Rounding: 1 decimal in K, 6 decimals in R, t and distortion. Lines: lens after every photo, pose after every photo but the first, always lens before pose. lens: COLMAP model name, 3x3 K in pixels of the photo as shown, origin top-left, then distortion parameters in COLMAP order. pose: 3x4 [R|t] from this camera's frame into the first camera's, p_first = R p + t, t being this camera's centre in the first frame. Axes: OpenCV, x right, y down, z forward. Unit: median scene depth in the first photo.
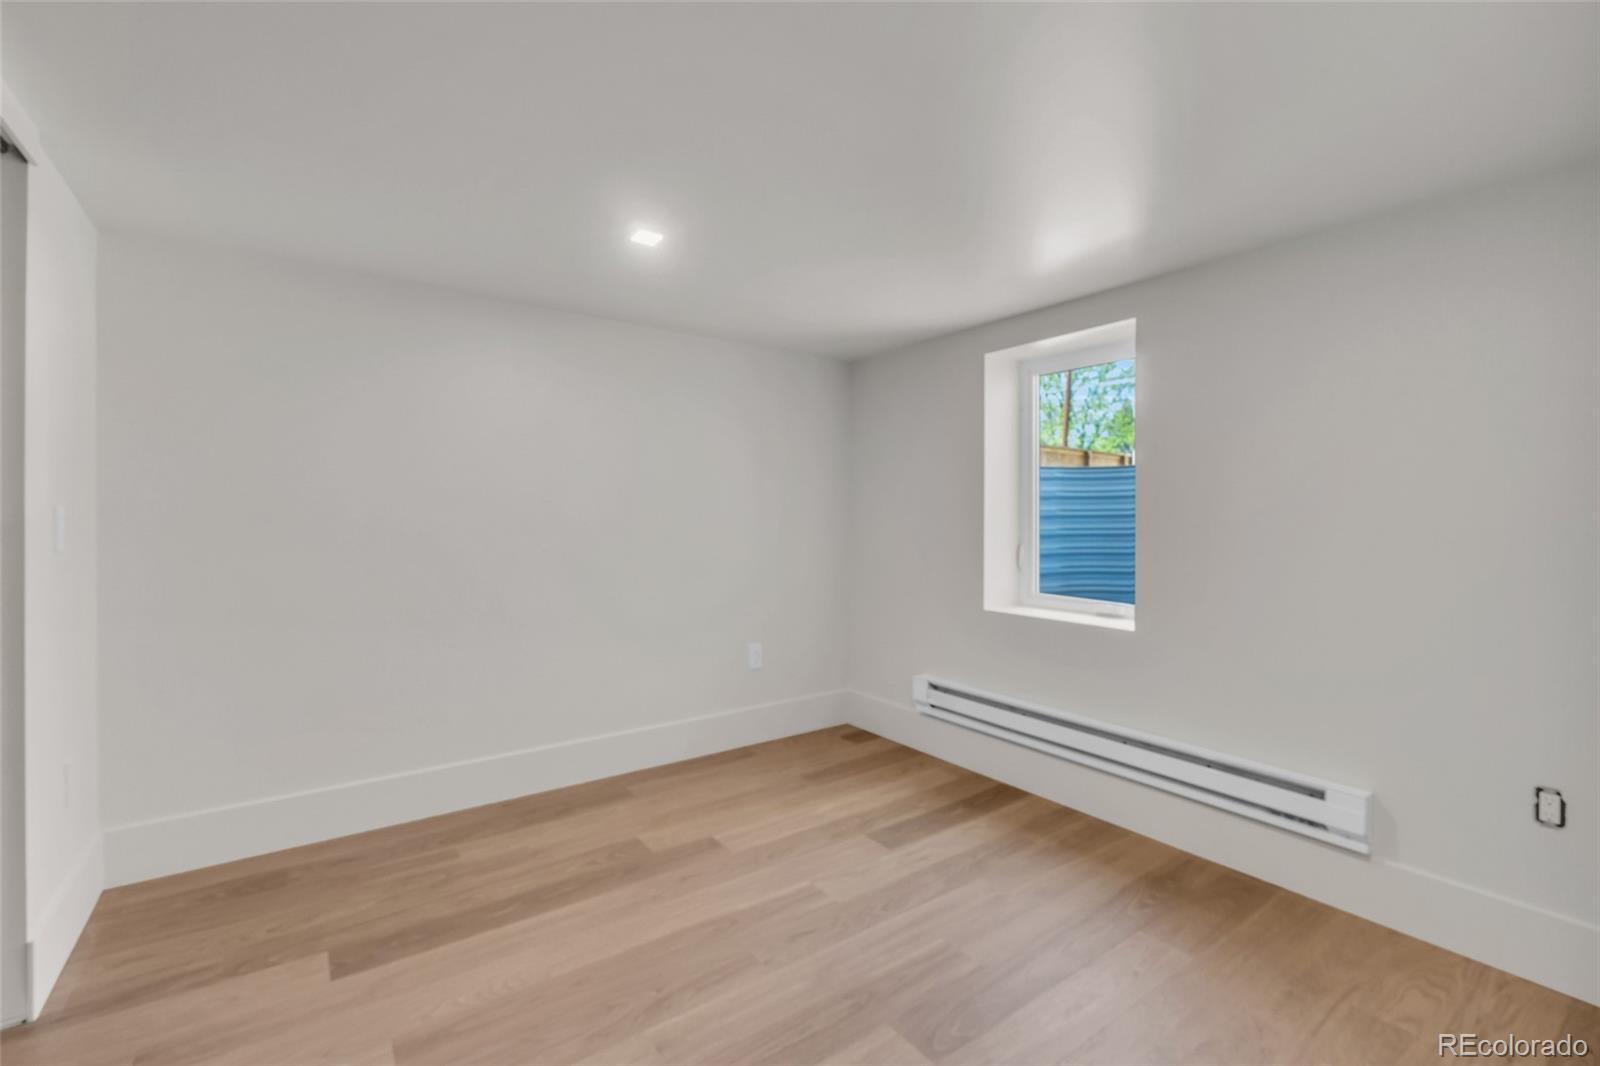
lens RADIAL K [[693.8, 0, 792.6], [0, 693.8, 527.3], [0, 0, 1]] dist [0.001056, 0.000104]
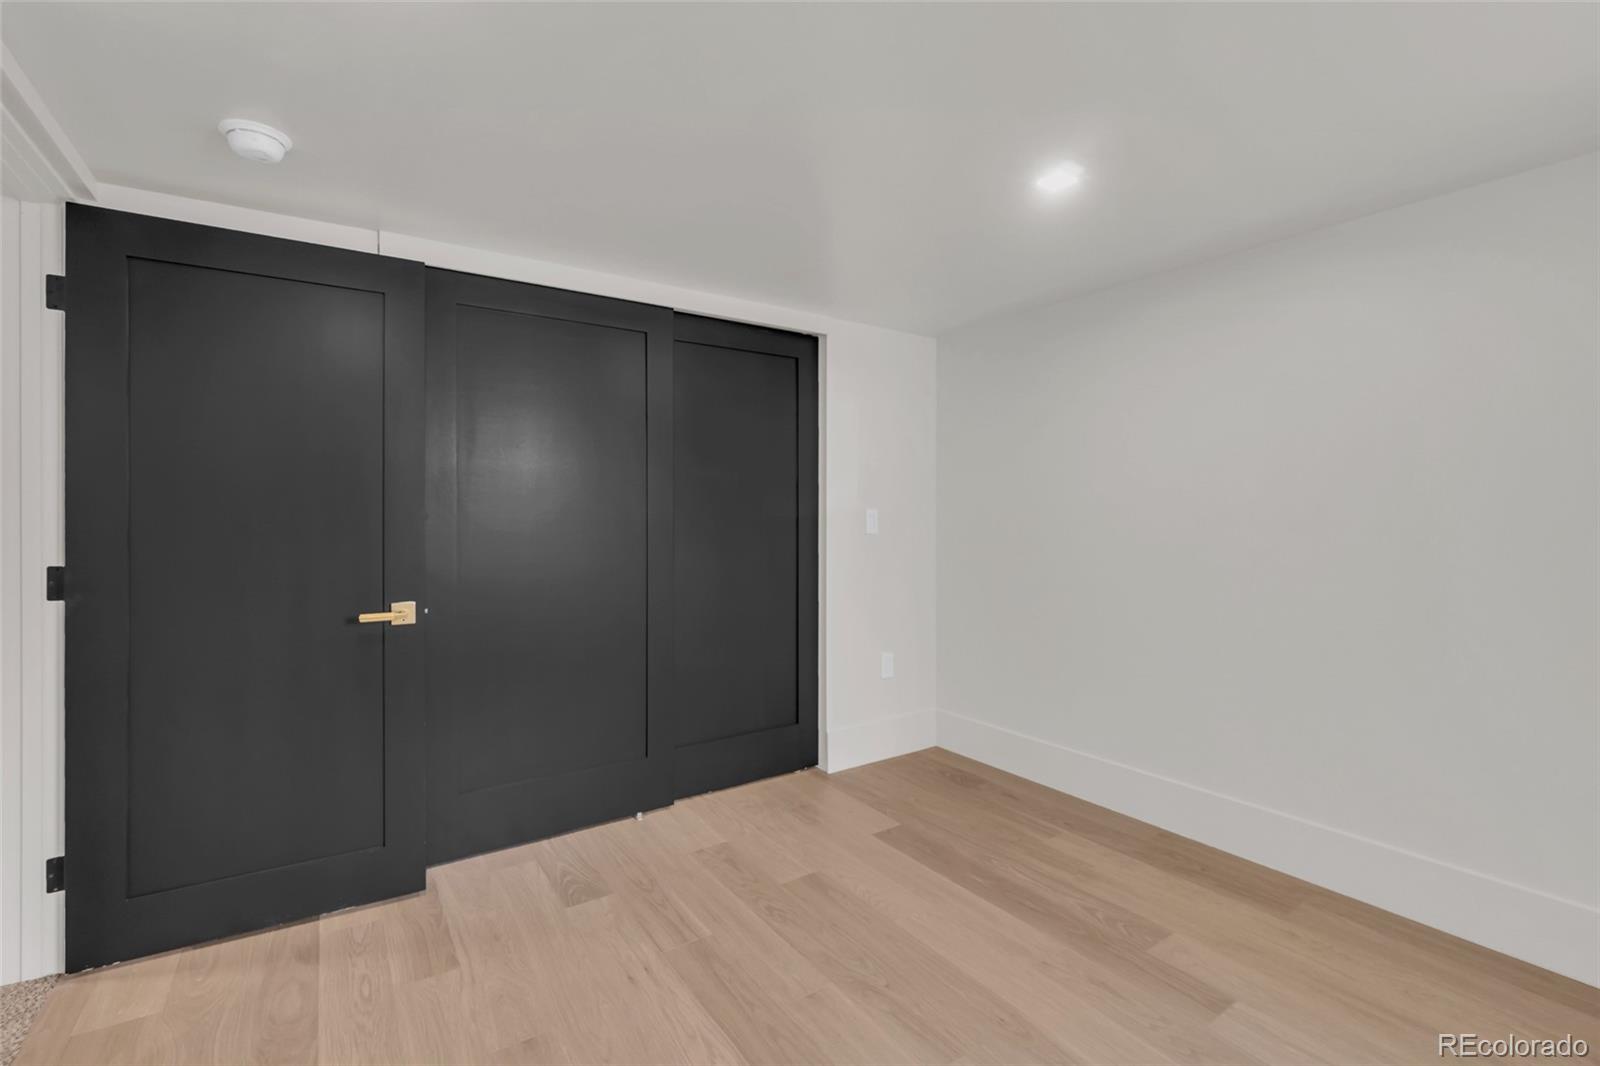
lens RADIAL K [[693.8, 0, 792.5], [0, 693.8, 526.7], [0, 0, 1]] dist [0.001056, 0.000104]
pose [[-0.027386, 0.007905, -0.999594, 0.616450], [-0.005961, 0.999950, 0.008071, -0.004693], [0.999607, 0.006179, -0.027337, 0.672834]]
